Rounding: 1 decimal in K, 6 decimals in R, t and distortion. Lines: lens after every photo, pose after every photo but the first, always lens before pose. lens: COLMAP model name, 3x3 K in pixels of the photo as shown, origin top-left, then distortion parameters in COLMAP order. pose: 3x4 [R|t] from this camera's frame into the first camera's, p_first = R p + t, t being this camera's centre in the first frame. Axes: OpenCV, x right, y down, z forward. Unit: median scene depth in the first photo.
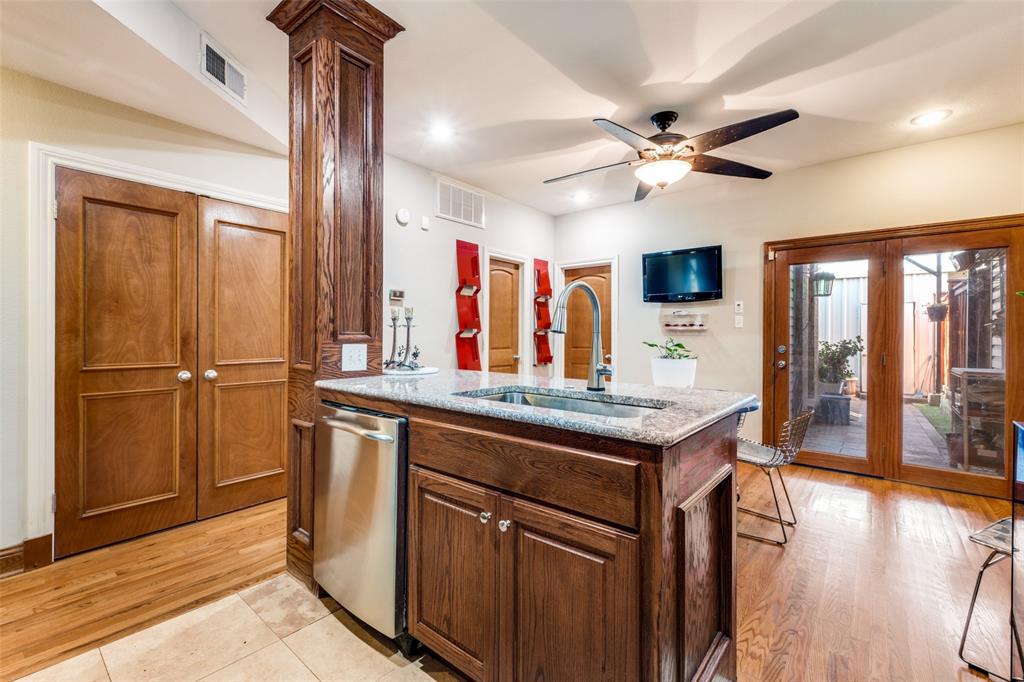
lens RADIAL K [[444.9, 0, 511.6], [0, 444.9, 337.2], [0, 0, 1]] dist [-0.001597, -0.000453]
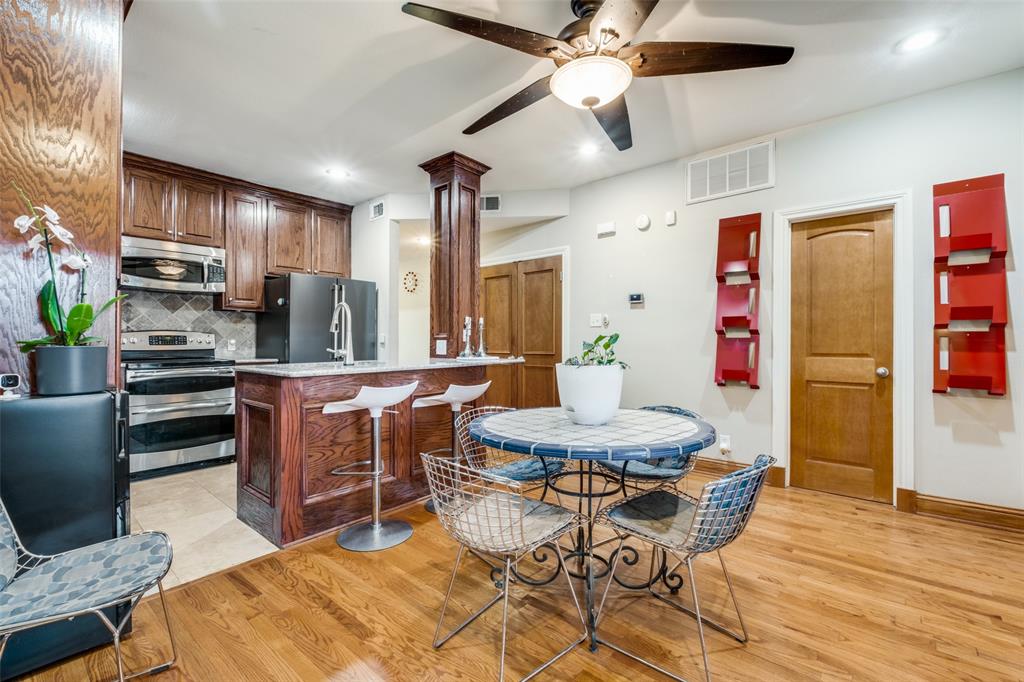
lens RADIAL K [[444.9, 0, 511.6], [0, 444.9, 337.2], [0, 0, 1]] dist [-0.001597, -0.000453]
pose [[-0.020644, -0.011102, -0.999725, 0.666771], [-0.005128, 0.999926, -0.010998, 0.009874], [0.999774, 0.004900, -0.020700, 0.593432]]
